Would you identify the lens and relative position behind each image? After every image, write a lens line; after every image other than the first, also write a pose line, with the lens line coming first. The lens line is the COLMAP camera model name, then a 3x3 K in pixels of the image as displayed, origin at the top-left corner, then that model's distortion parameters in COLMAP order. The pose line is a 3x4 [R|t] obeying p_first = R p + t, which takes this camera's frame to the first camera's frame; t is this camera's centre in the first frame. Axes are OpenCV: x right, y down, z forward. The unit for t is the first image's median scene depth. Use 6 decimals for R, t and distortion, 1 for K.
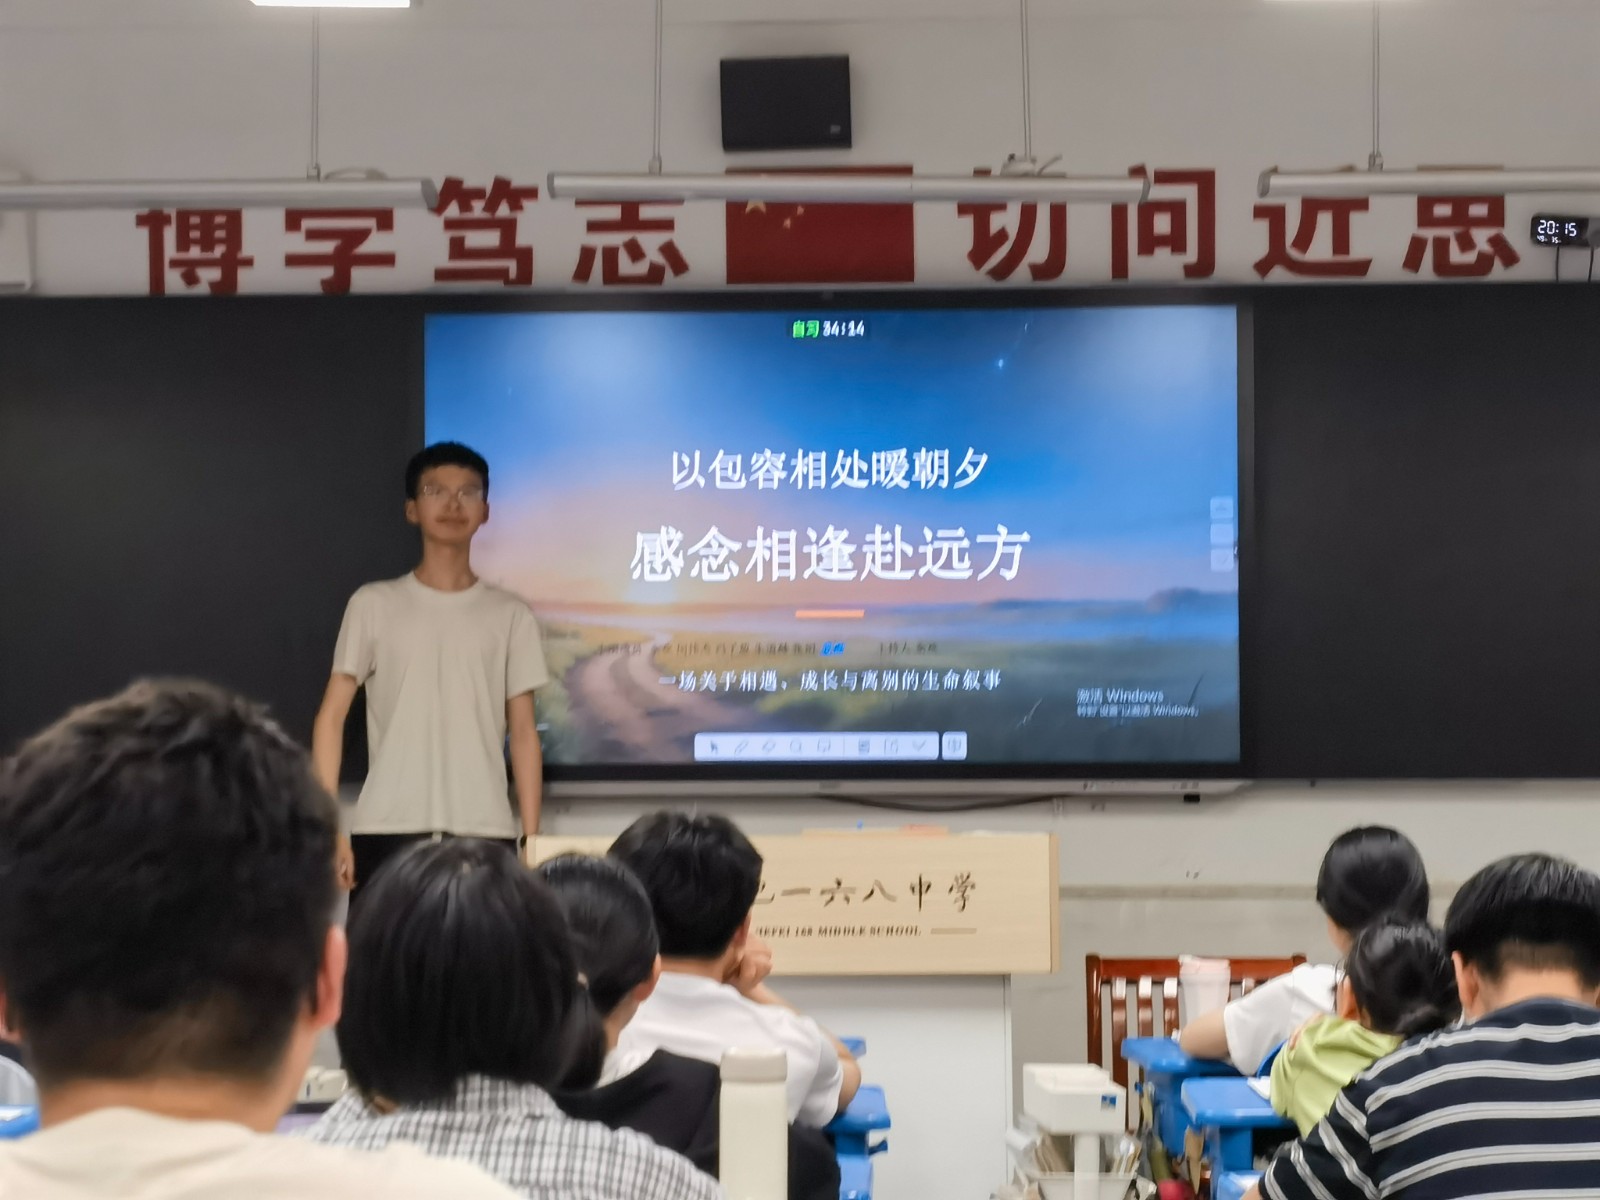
lens RADIAL K [[3670.6, 0, 792.8], [0, 3670.6, 603.1], [0, 0, 1]] dist [0.230670, 0.000000]
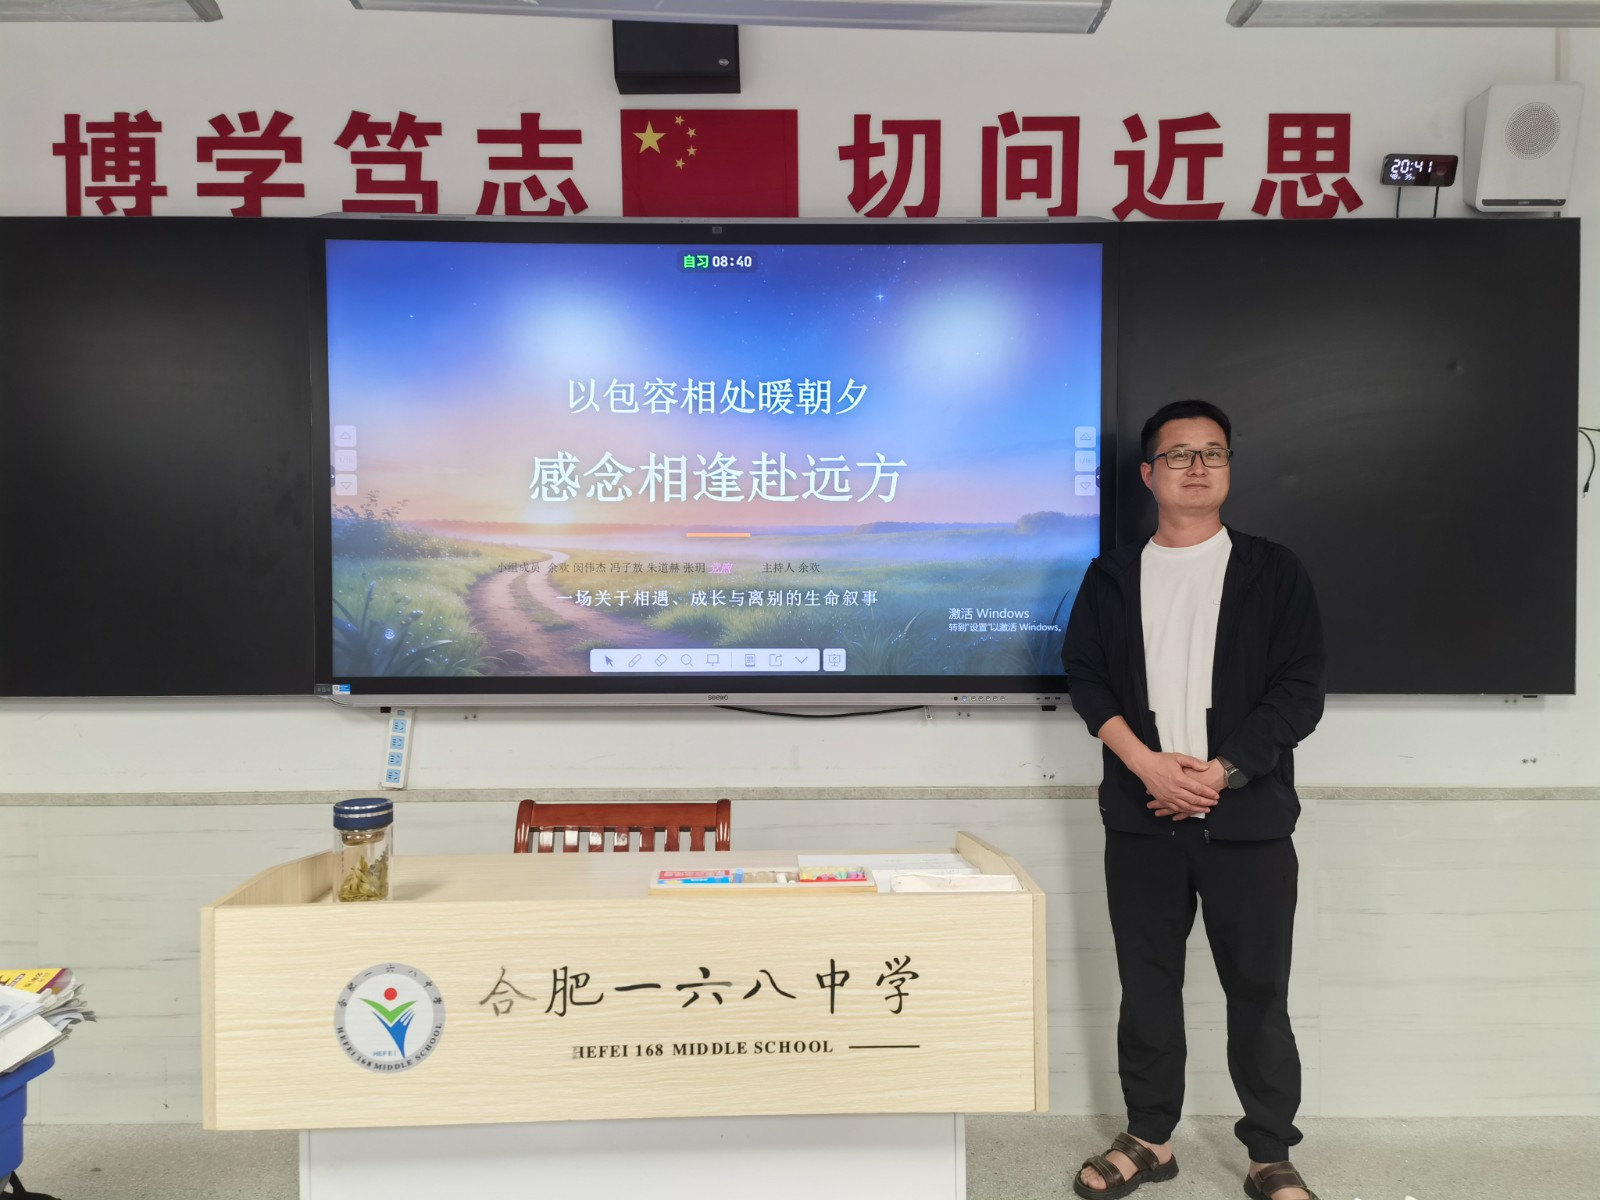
lens RADIAL K [[1090.6, 0, 775.4], [0, 1090.6, 665.2], [0, 0, 1]] dist [0.038716, -0.012808]
pose [[0.999261, 0.000461, 0.038430, 0.014296], [-0.005504, 0.991338, 0.131220, -0.001289], [-0.038037, -0.131335, 0.990608, 0.674321]]
